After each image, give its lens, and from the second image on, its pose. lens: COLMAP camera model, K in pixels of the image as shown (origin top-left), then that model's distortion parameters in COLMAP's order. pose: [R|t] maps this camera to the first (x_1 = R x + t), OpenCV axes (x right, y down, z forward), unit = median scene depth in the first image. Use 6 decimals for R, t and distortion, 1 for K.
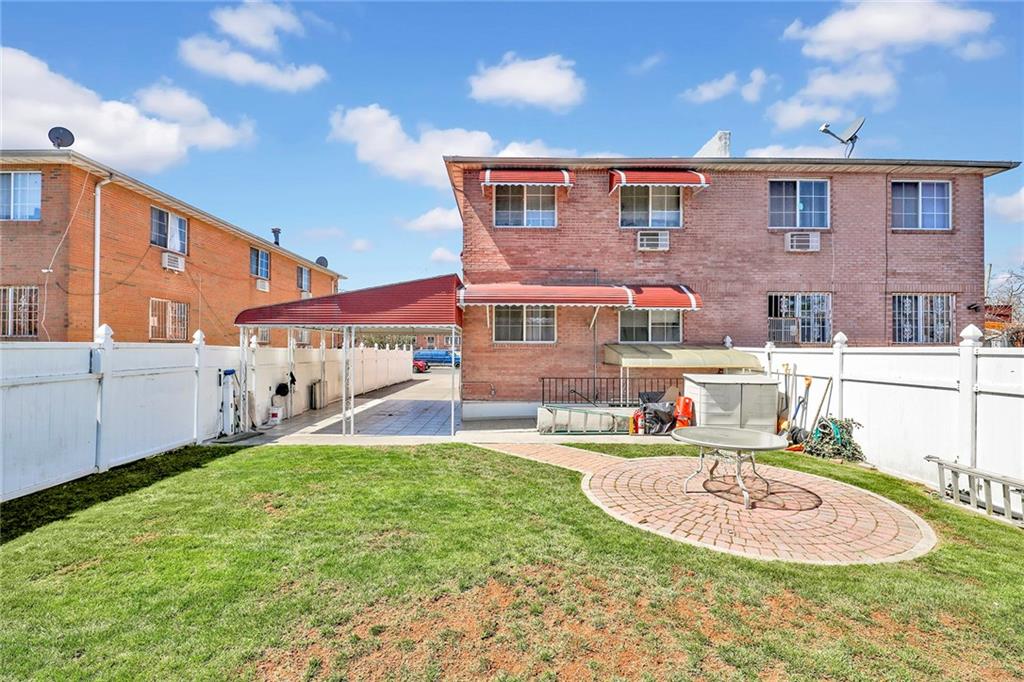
lens RADIAL K [[422.4, 0, 512.0], [0, 422.4, 341.0], [0, 0, 1]] dist [-0.002424, -0.000144]
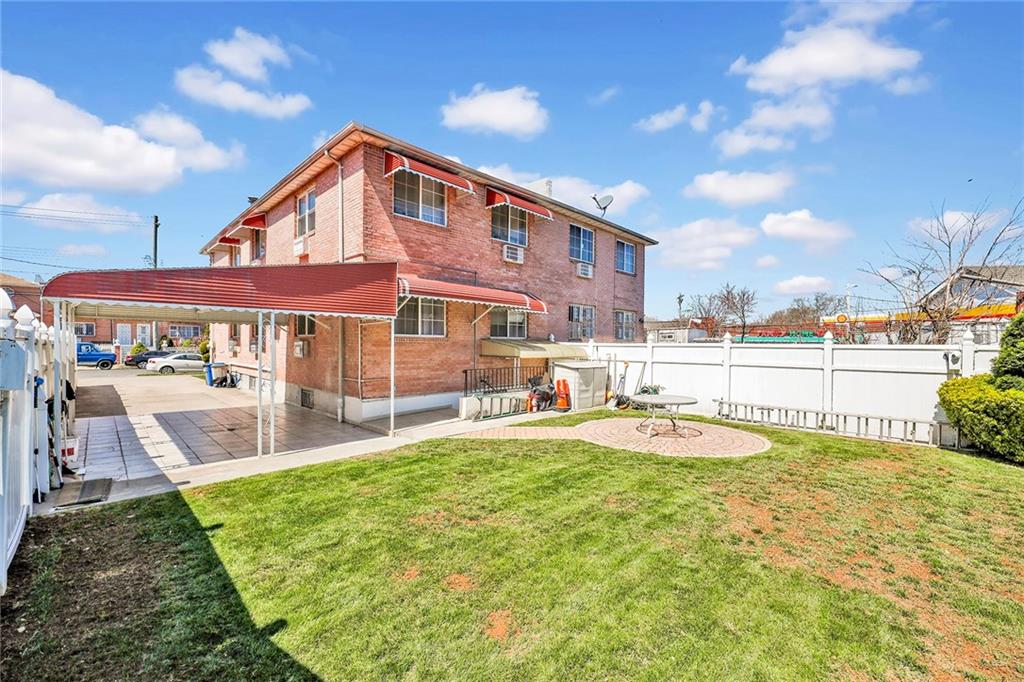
lens RADIAL K [[415.4, 0, 512.0], [0, 415.4, 341.0], [0, 0, 1]] dist [-0.000383, -0.000031]
pose [[0.713218, 0.007861, 0.700898, -0.507000], [-0.018468, 0.999801, 0.007578, 0.003318], [-0.700699, -0.018349, 0.713221, 0.145622]]
